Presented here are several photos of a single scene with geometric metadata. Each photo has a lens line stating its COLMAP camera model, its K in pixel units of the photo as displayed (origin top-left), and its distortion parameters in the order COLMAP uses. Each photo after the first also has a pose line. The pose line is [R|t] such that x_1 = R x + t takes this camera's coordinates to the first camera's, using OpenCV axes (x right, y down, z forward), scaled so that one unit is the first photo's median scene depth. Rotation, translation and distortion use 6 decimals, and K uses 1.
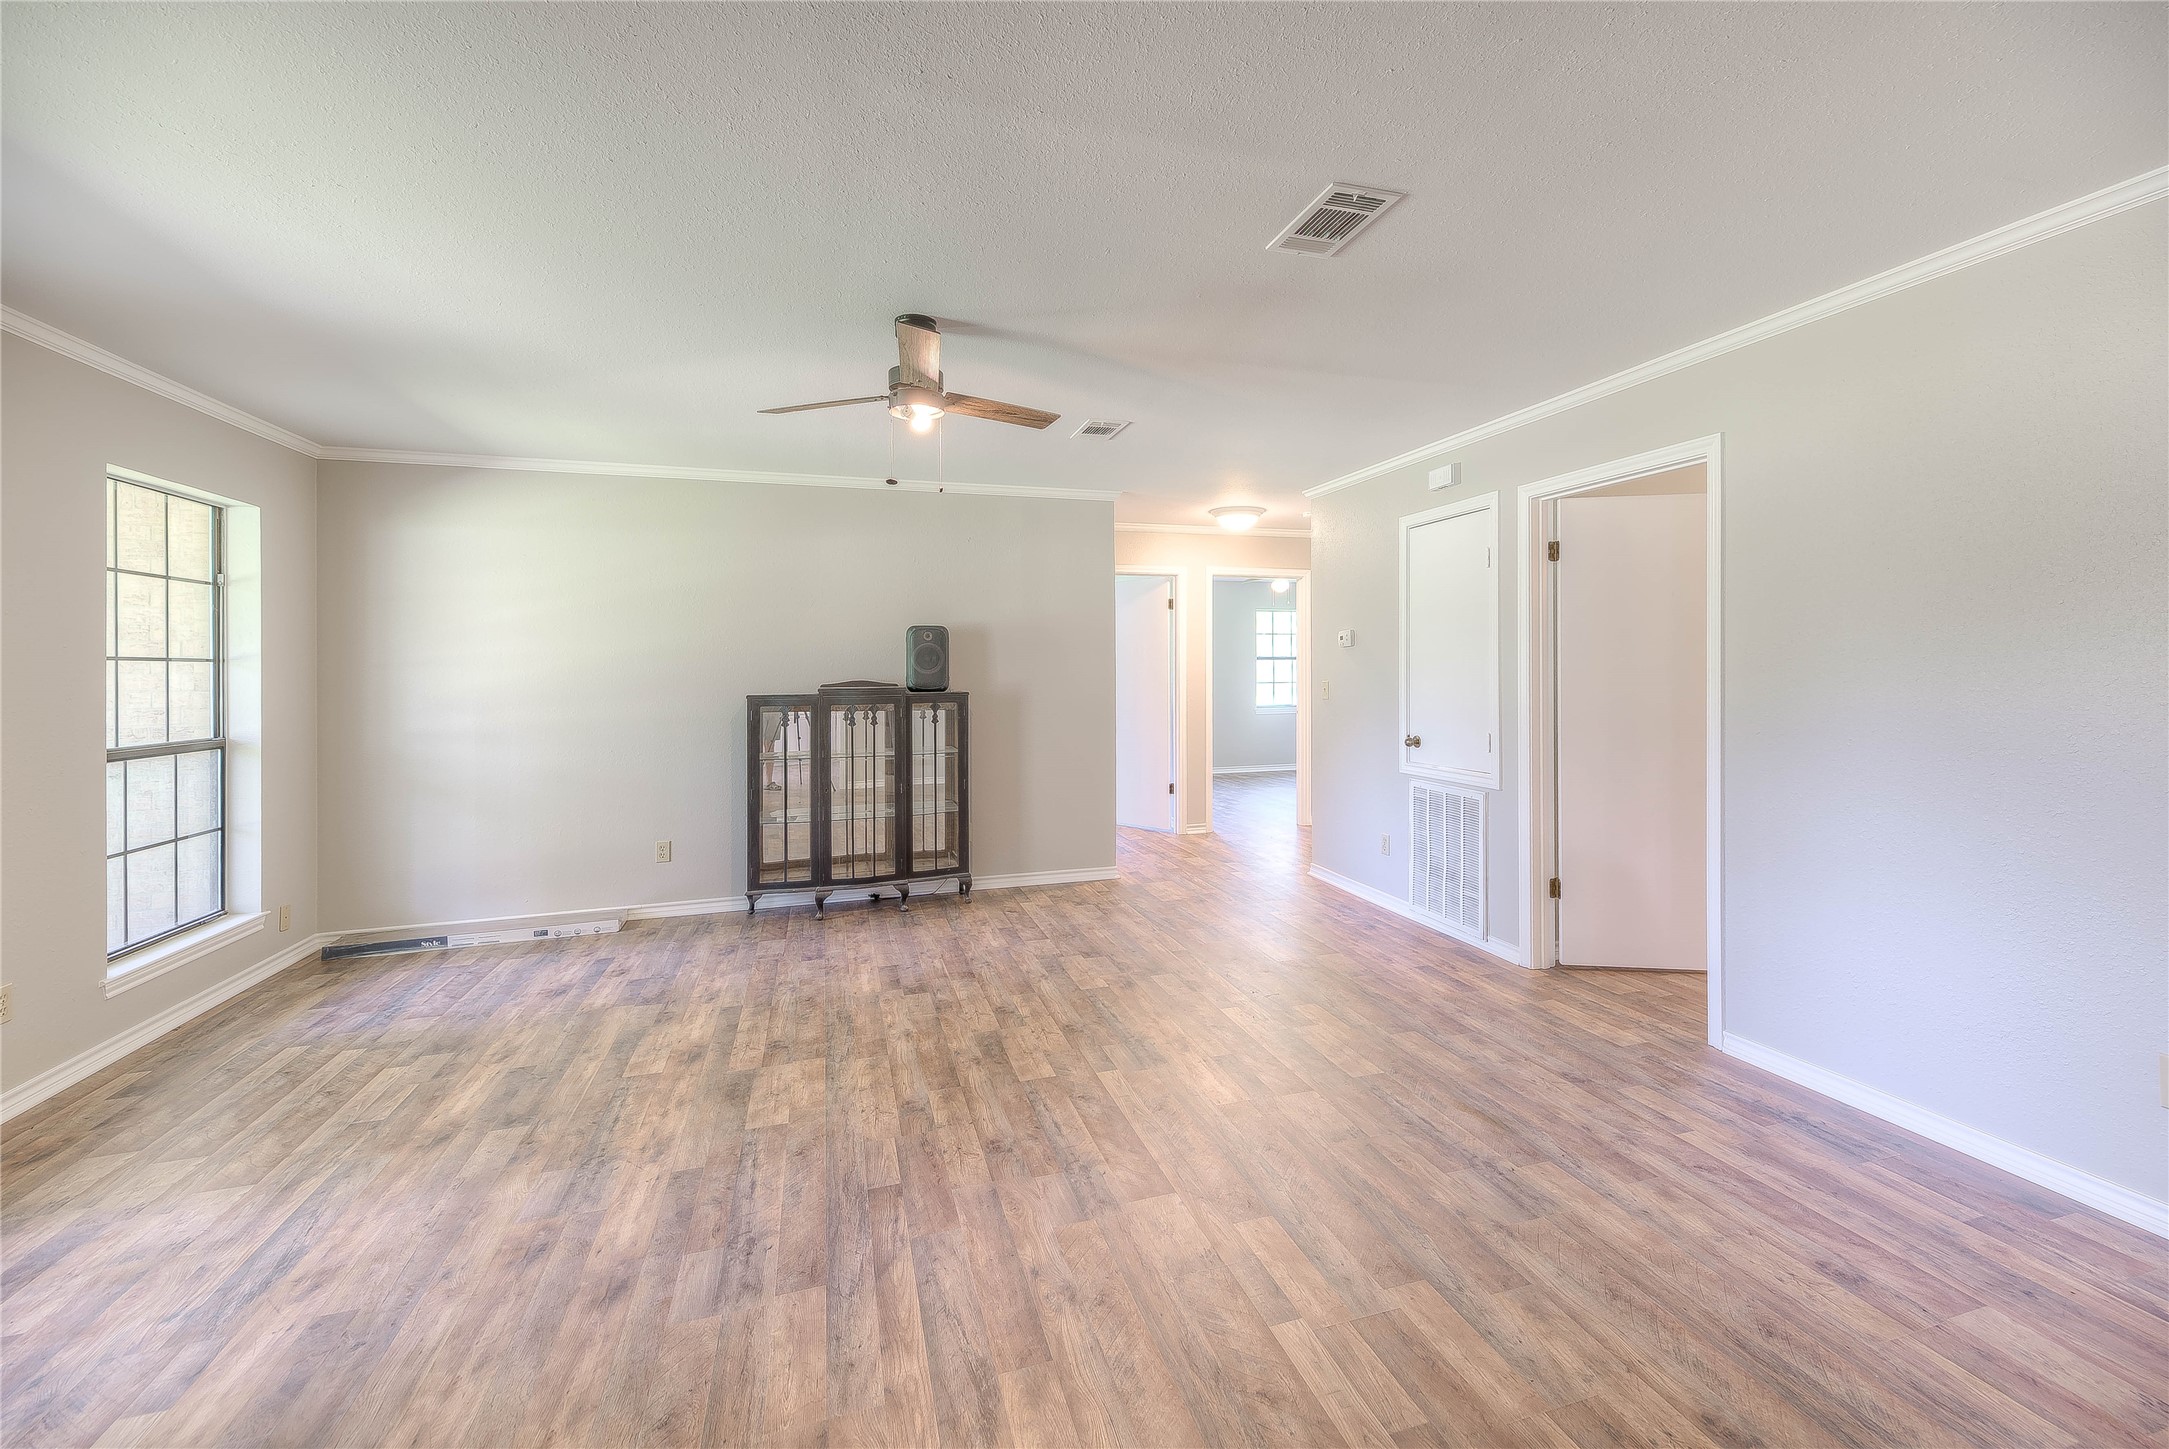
lens RADIAL K [[901.8, 0, 1126.6], [0, 901.8, 673.5], [0, 0, 1]] dist [0.009433, -0.001251]
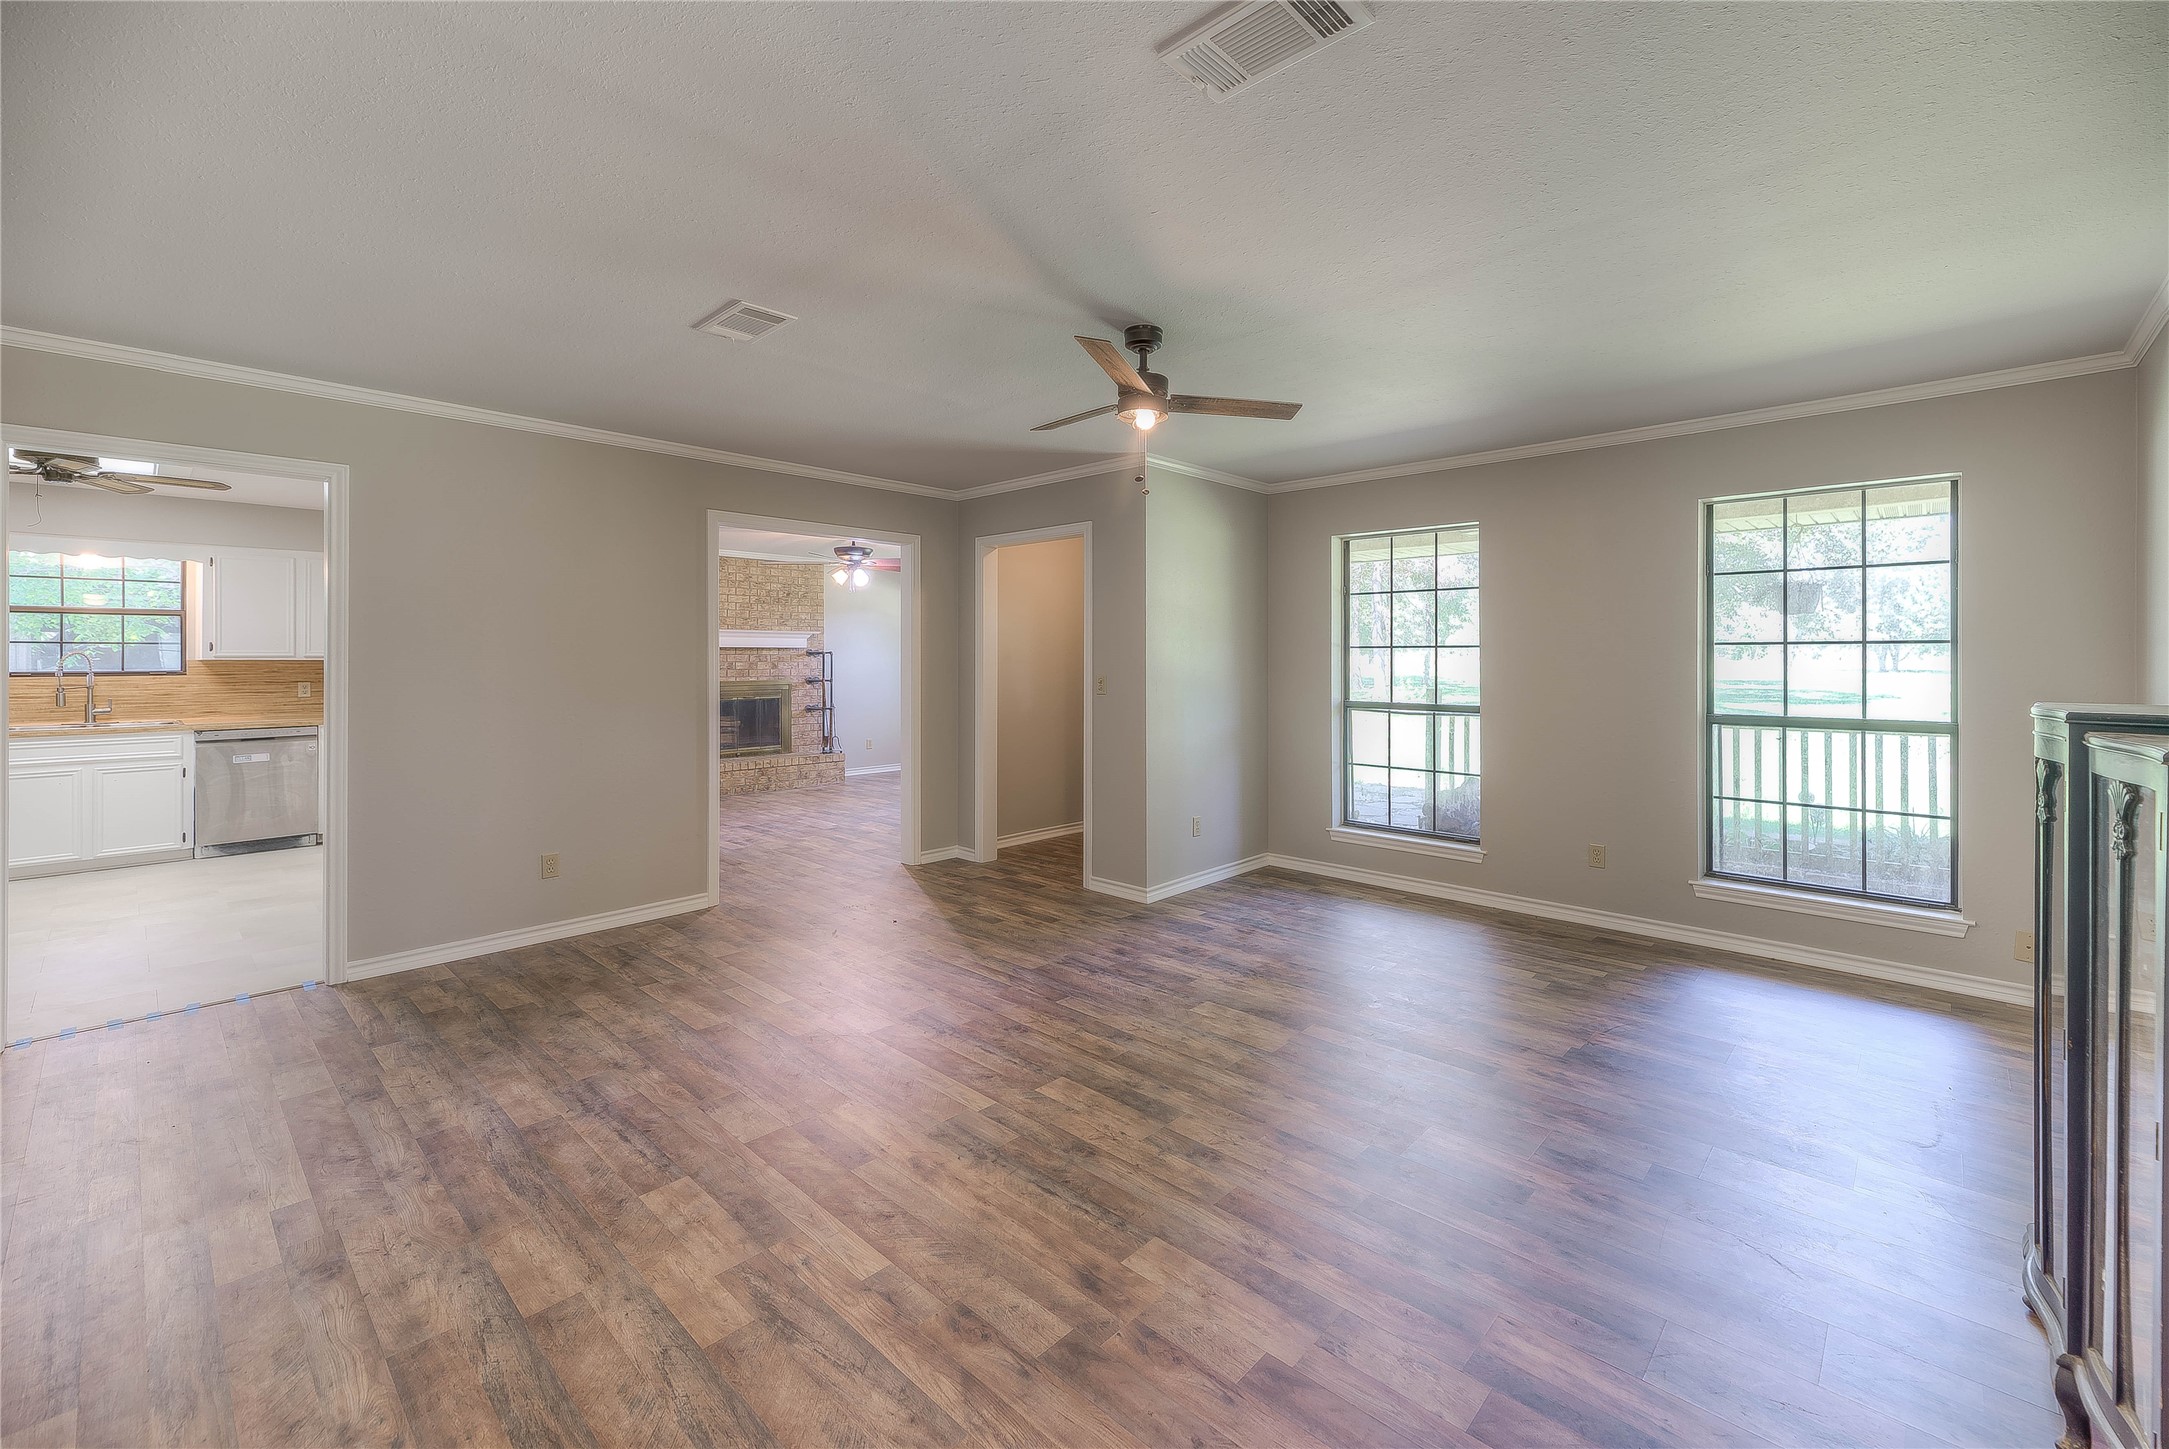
lens RADIAL K [[901.8, 0, 1119.2], [0, 901.8, 658.4], [0, 0, 1]] dist [0.009433, -0.001251]
pose [[-0.873925, 0.008511, -0.485986, 0.283221], [0.005257, 0.999954, 0.008057, -0.012564], [0.486032, 0.004486, -0.873929, 1.761241]]
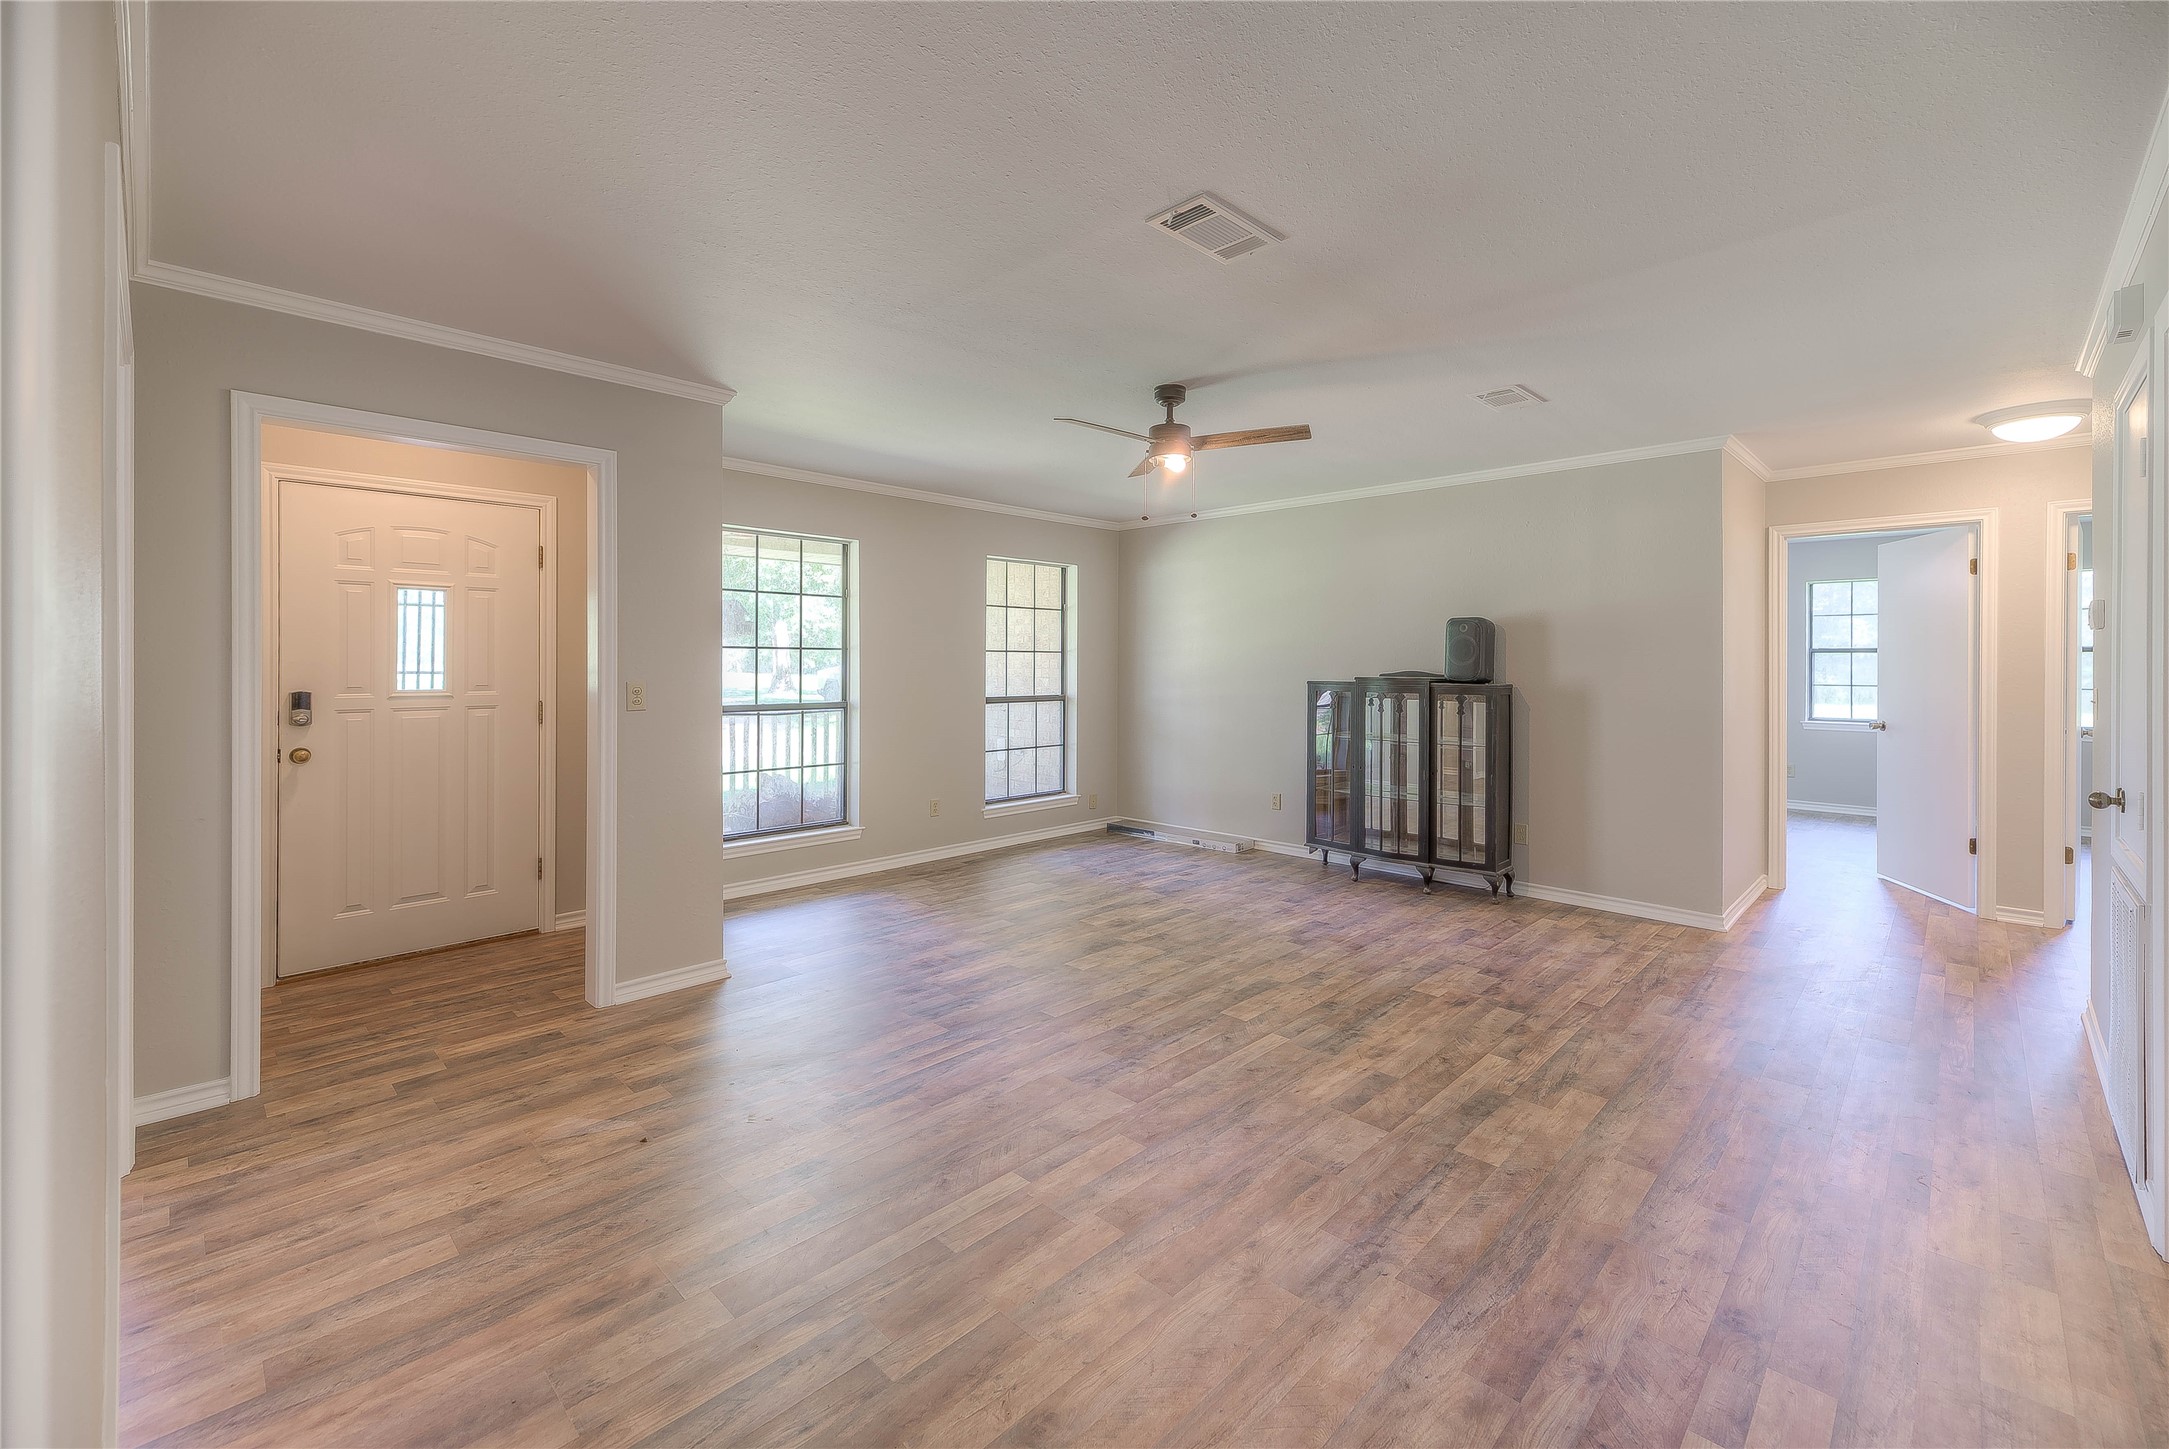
lens RADIAL K [[901.8, 0, 1108.5], [0, 901.8, 663.3], [0, 0, 1]] dist [0.009433, -0.001251]
pose [[0.469238, 0.012388, -0.882985, 0.785769], [-0.011753, 0.999901, 0.007782, -0.008601], [0.882994, 0.006726, 0.469337, 0.296913]]
